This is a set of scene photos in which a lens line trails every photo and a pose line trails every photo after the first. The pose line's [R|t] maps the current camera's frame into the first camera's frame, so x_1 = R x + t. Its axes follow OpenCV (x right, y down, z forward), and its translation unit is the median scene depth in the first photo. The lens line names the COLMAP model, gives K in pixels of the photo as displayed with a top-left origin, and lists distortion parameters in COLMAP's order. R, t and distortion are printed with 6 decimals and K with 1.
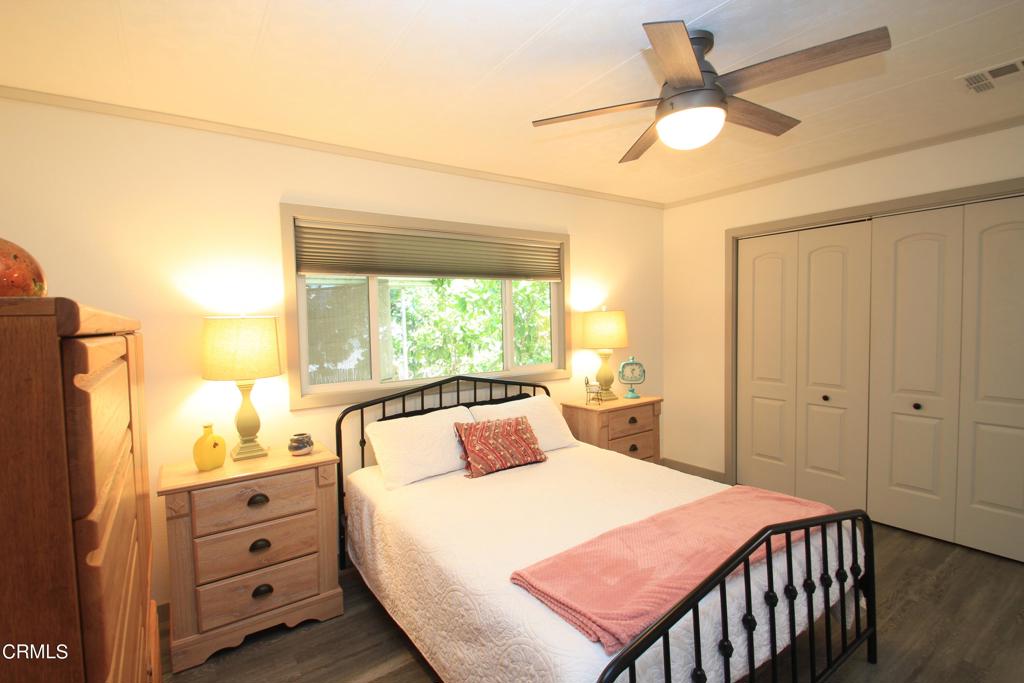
lens RADIAL K [[479.2, 0, 500.5], [0, 479.2, 336.8], [0, 0, 1]] dist [0.002106, -0.010873]
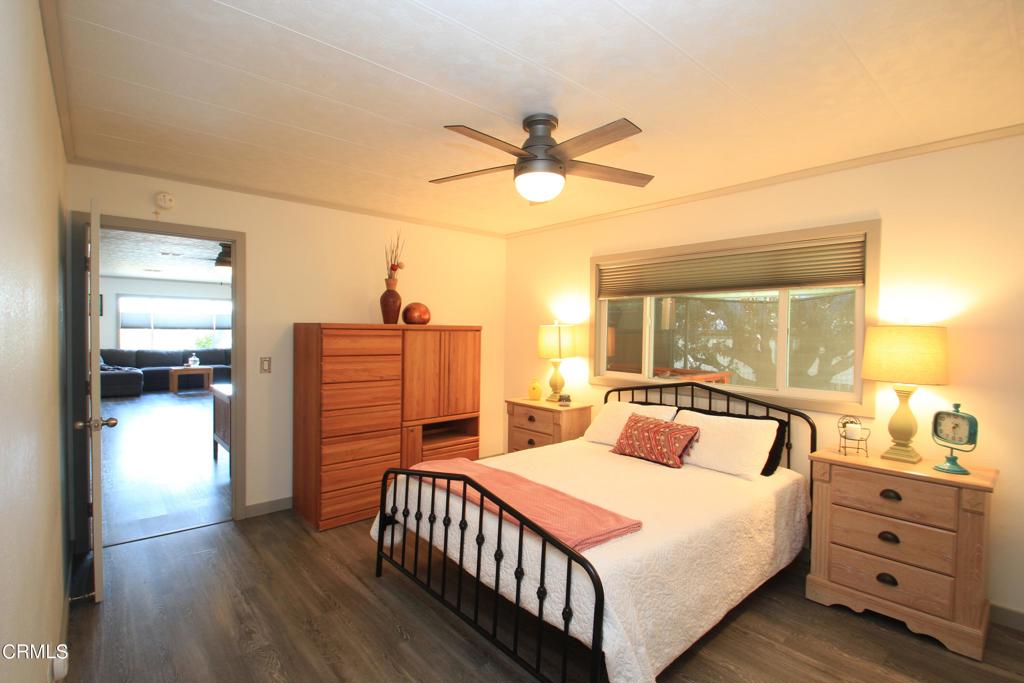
lens RADIAL K [[479.8, 0, 509.2], [0, 479.8, 341.9], [0, 0, 1]] dist [0.002306, -0.010143]
pose [[0.114161, 0.057315, -0.991808, 1.011604], [-0.043059, 0.997682, 0.052698, -0.054869], [0.992529, 0.036690, 0.116364, 0.468642]]
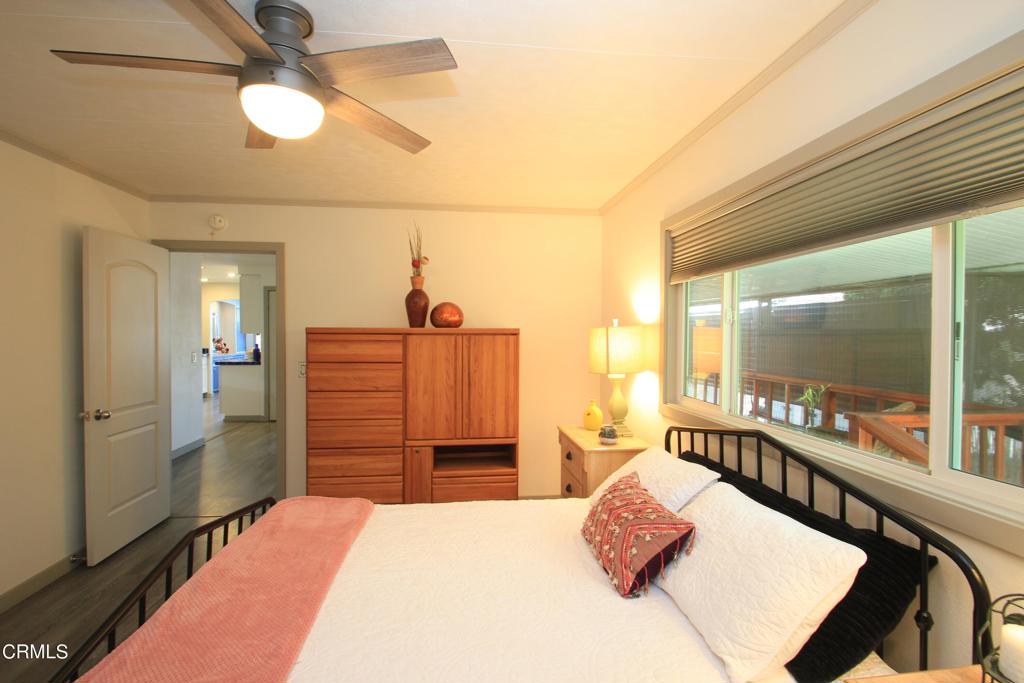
lens RADIAL K [[479.8, 0, 509.2], [0, 479.8, 341.9], [0, 0, 1]] dist [0.002306, -0.010143]
pose [[-0.471968, 0.045739, -0.880428, 0.580990], [-0.012766, 0.998194, 0.058701, -0.057093], [0.881523, 0.038945, -0.470532, 1.057427]]
